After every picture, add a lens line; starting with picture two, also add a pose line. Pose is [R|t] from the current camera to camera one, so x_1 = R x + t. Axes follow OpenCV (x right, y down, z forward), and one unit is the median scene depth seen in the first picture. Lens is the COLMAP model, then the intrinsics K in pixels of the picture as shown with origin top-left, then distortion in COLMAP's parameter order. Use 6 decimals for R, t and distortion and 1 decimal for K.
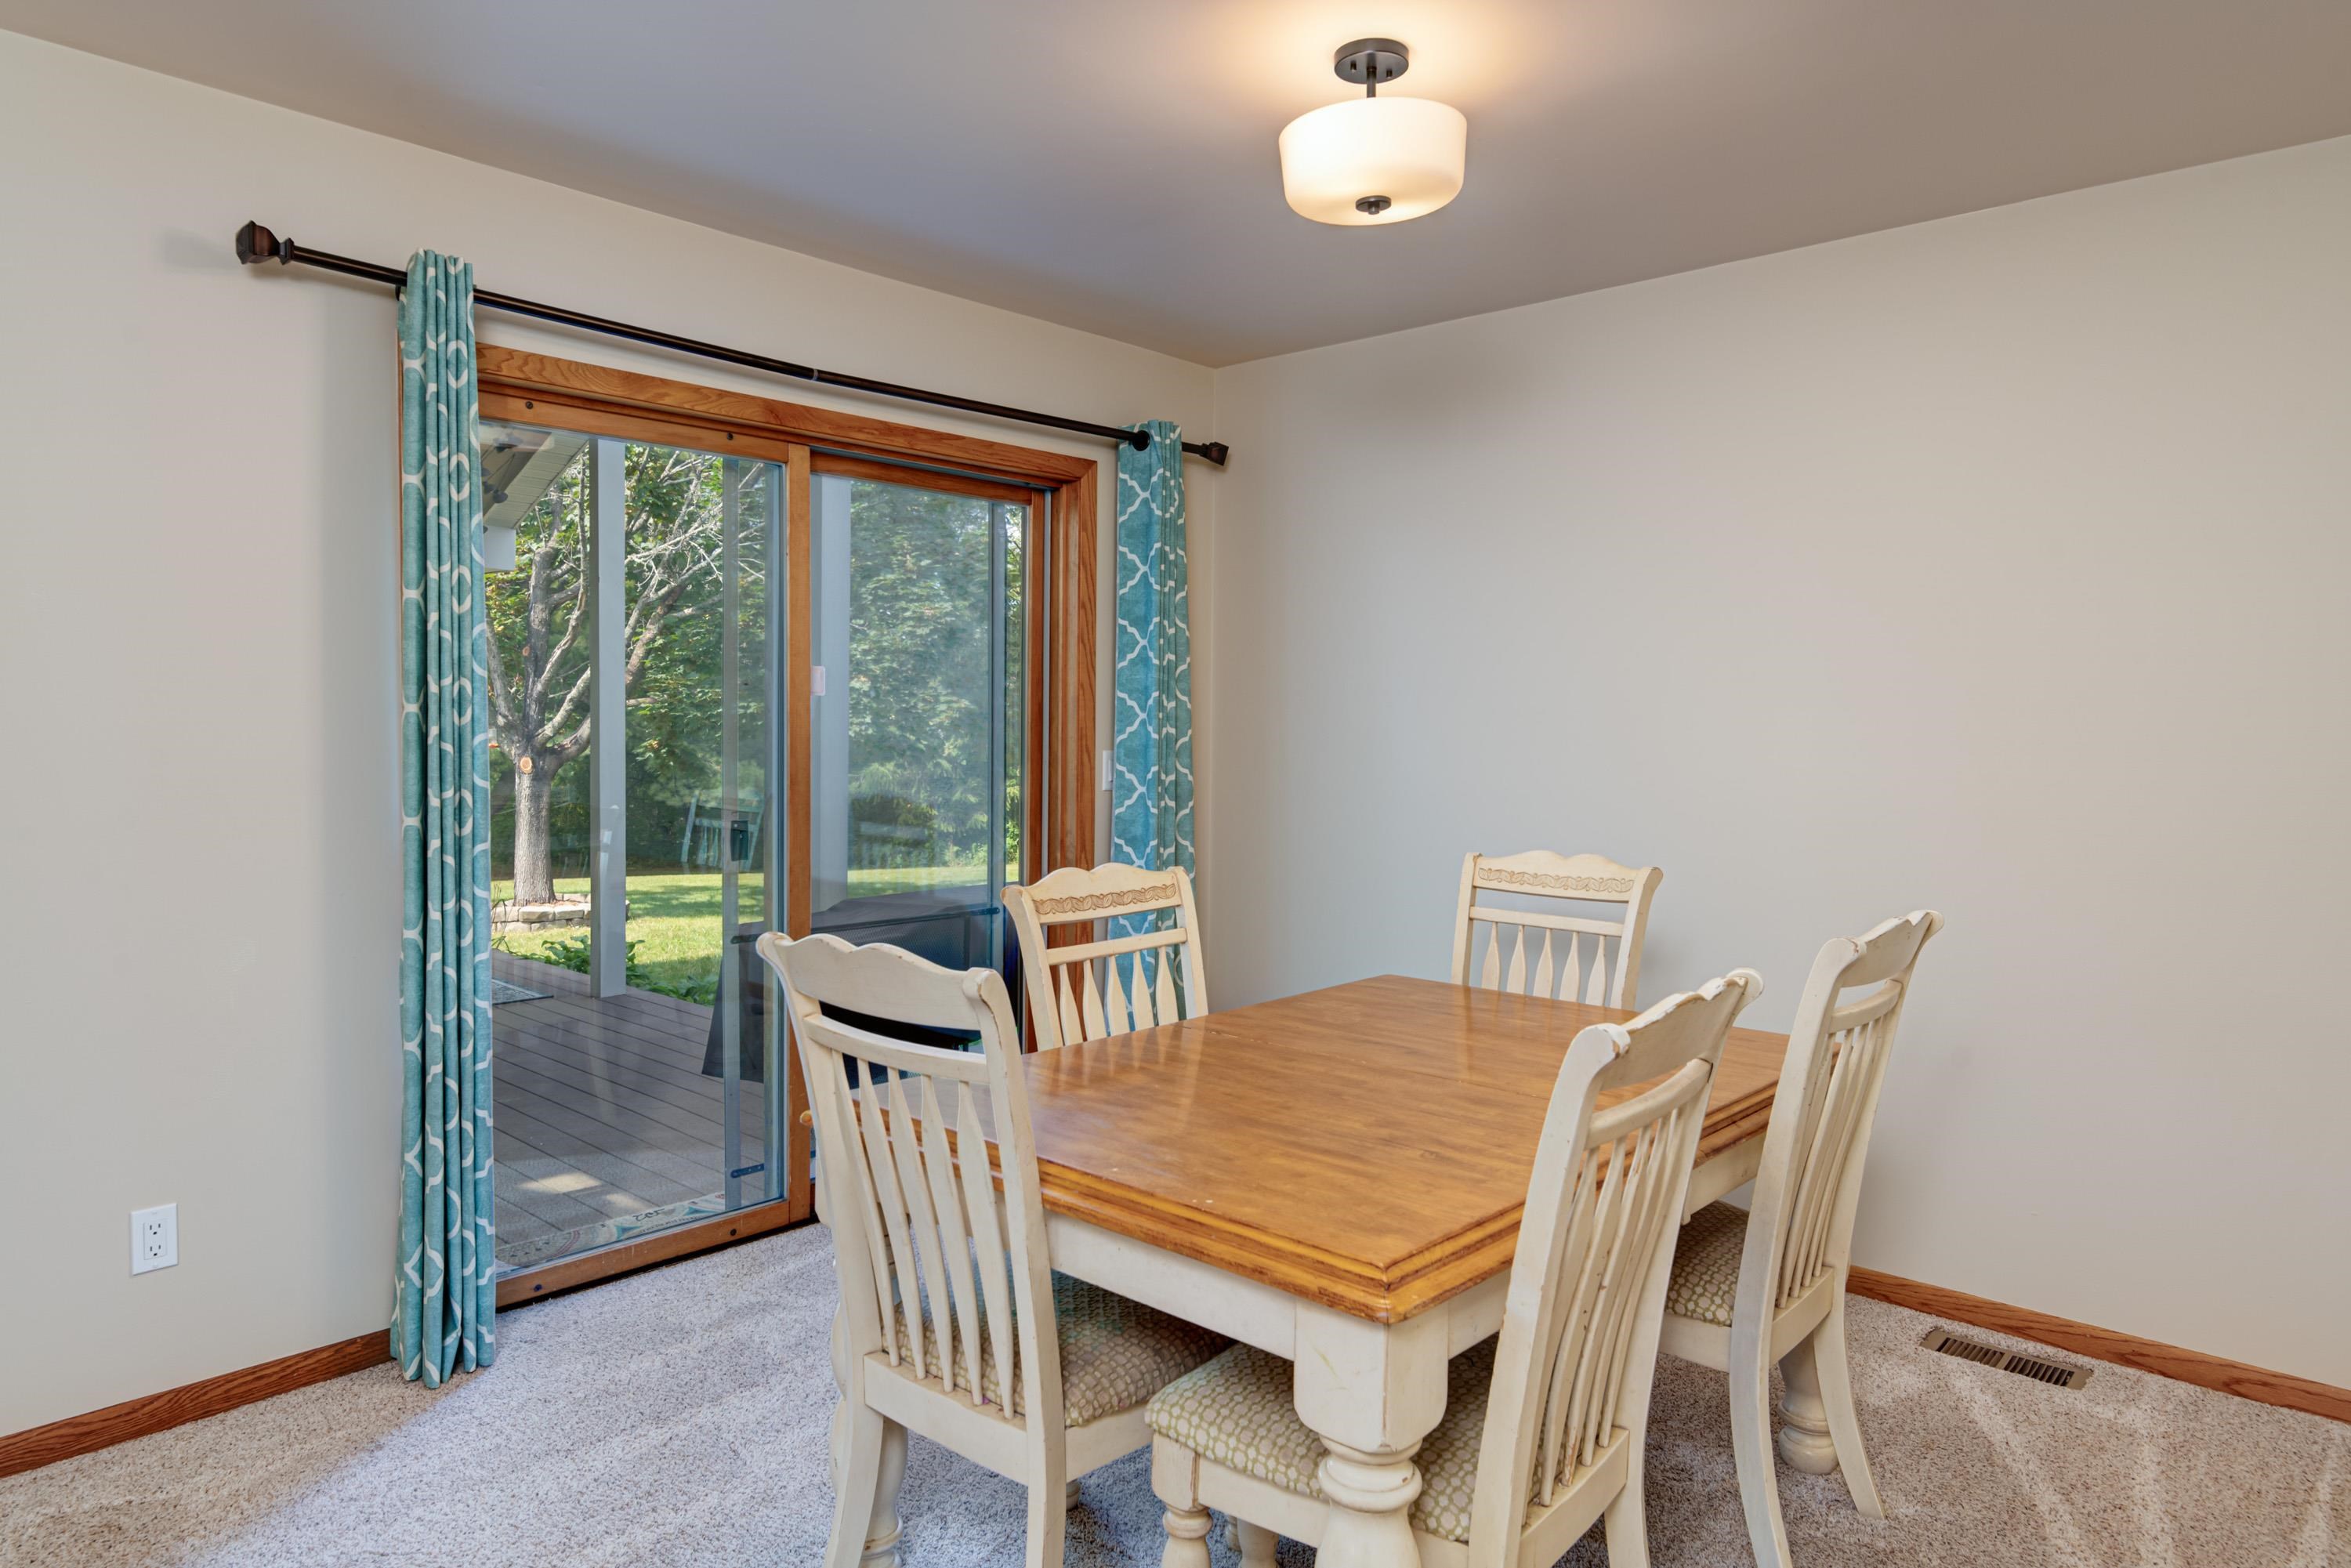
lens RADIAL K [[1467.4, 0, 1181.5], [0, 1467.4, 778.8], [0, 0, 1]] dist [0.013975, -0.007802]
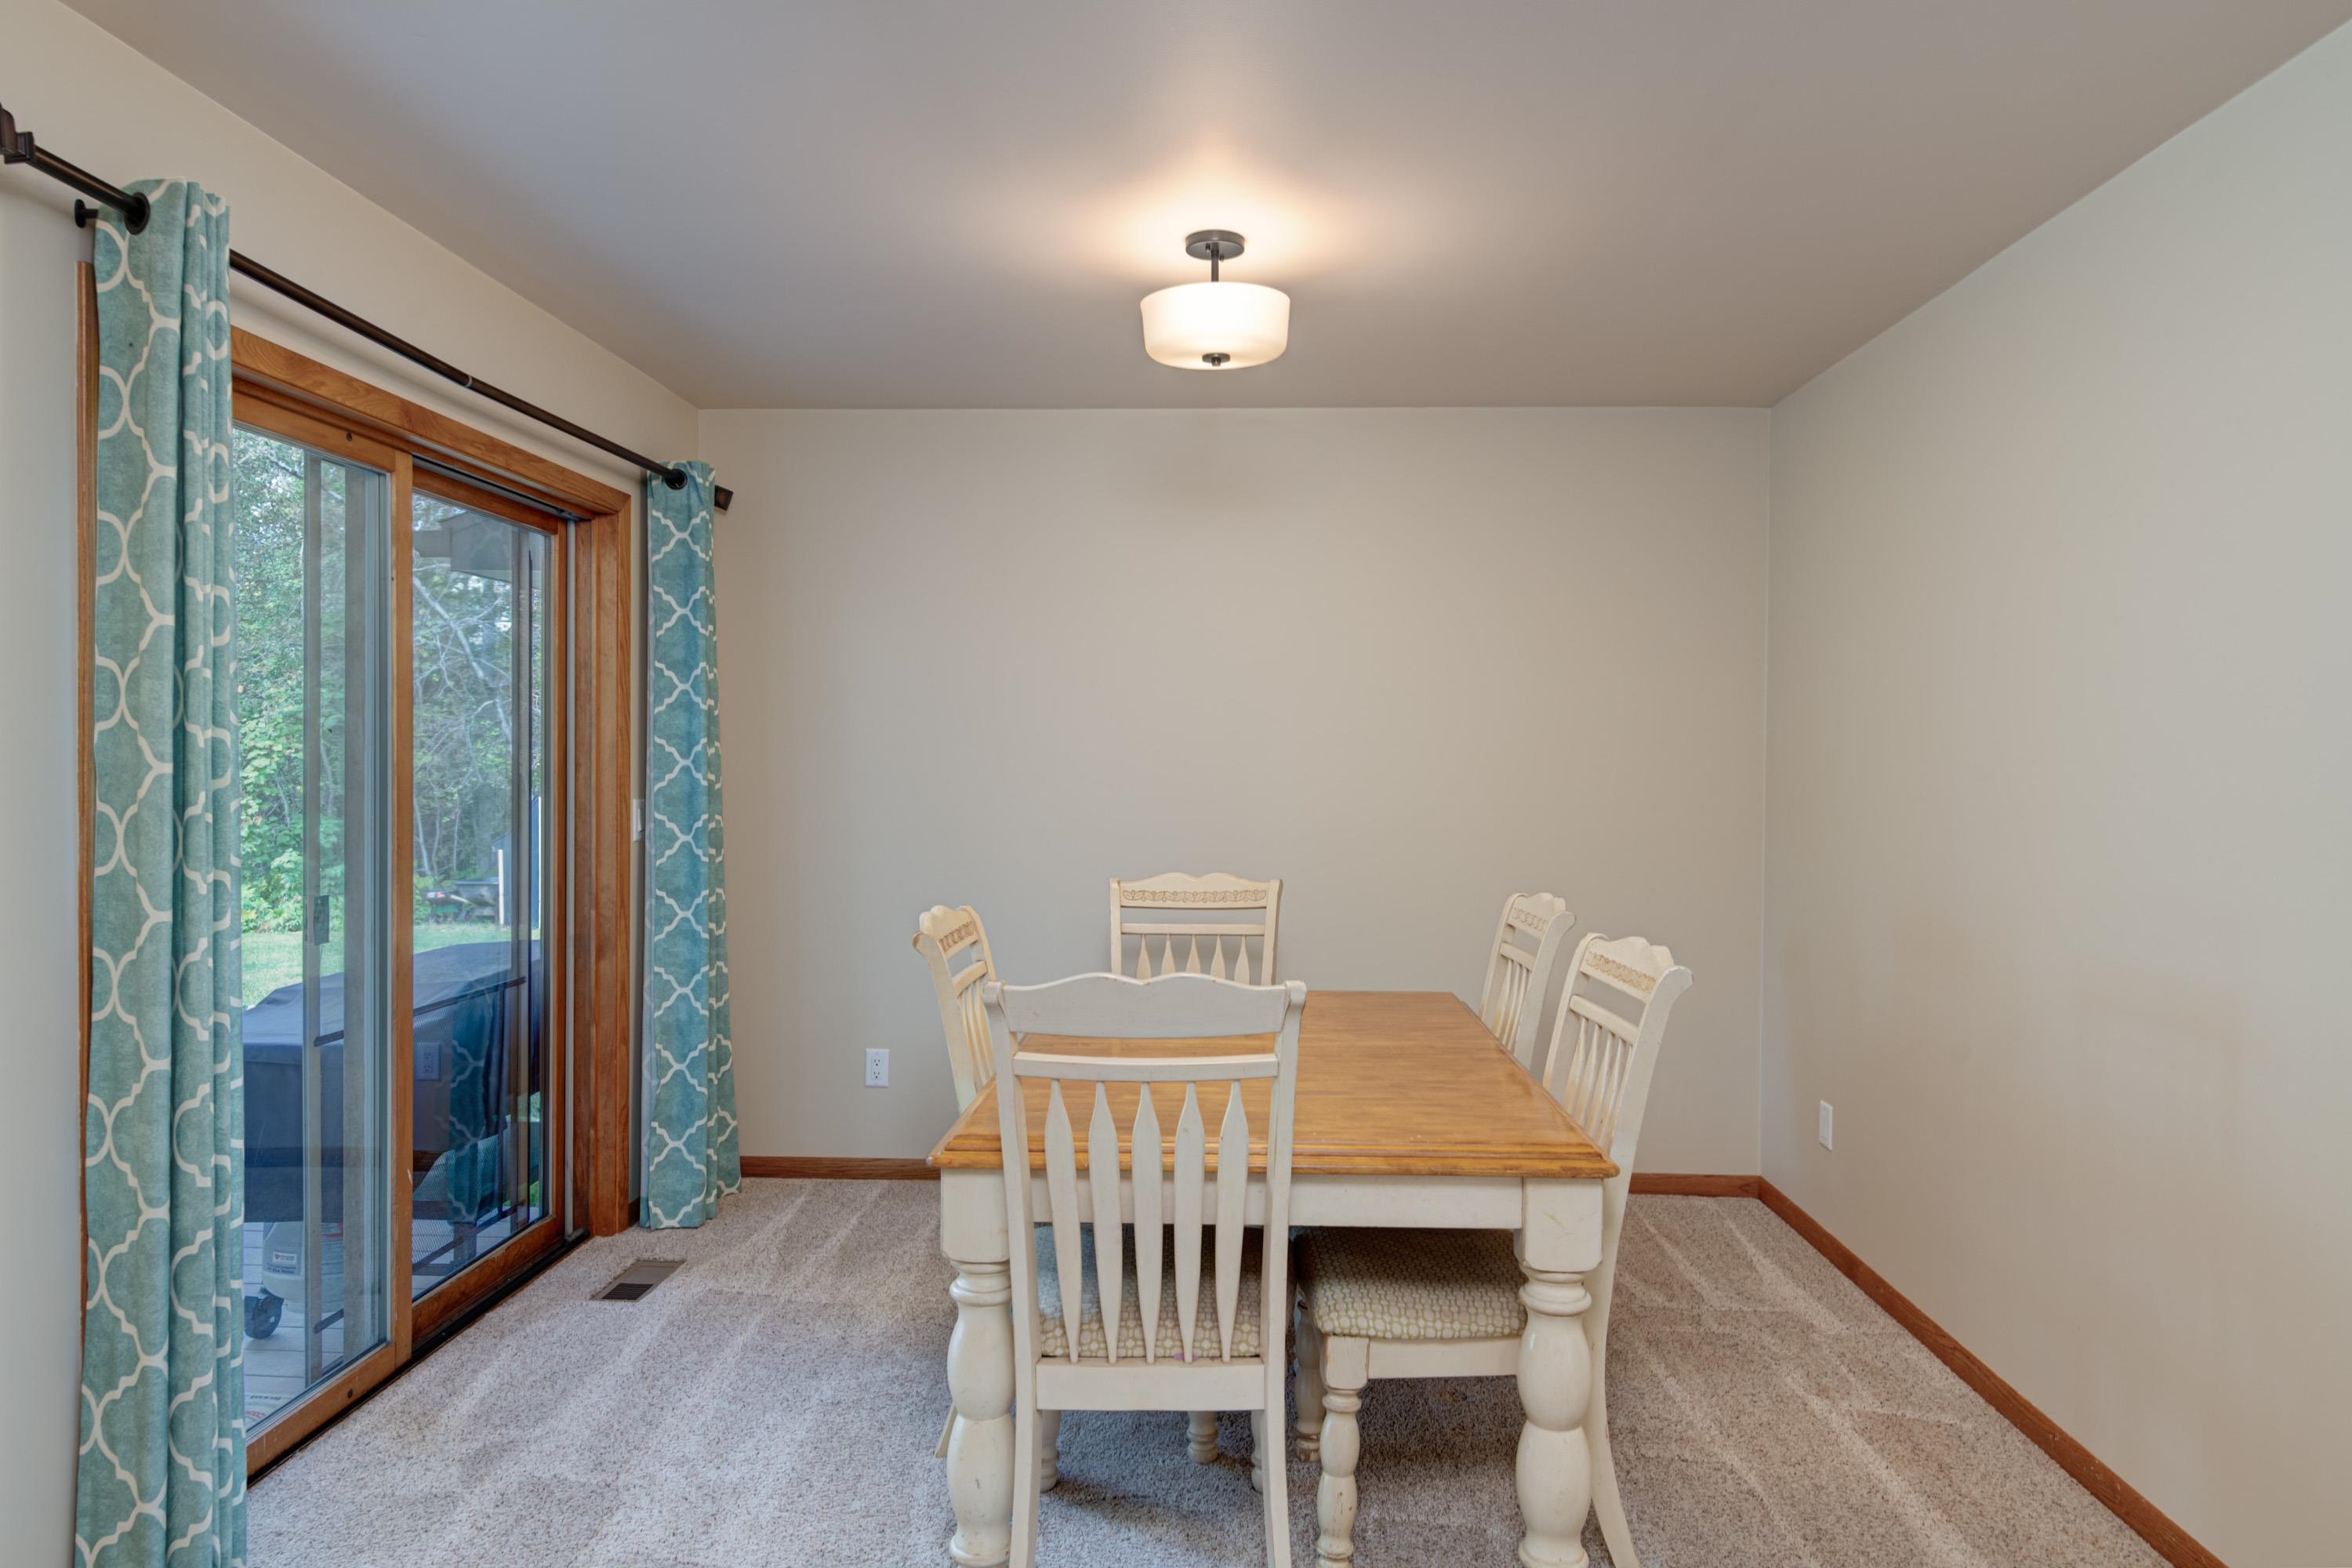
lens RADIAL K [[1468.1, 0, 1192.0], [0, 1468.1, 781.7], [0, 0, 1]] dist [0.013975, -0.007802]
pose [[0.755284, -0.016780, 0.655183, -0.490451], [0.028986, 0.999549, -0.007816, -0.015411], [-0.654757, 0.024895, 0.755430, 0.055020]]
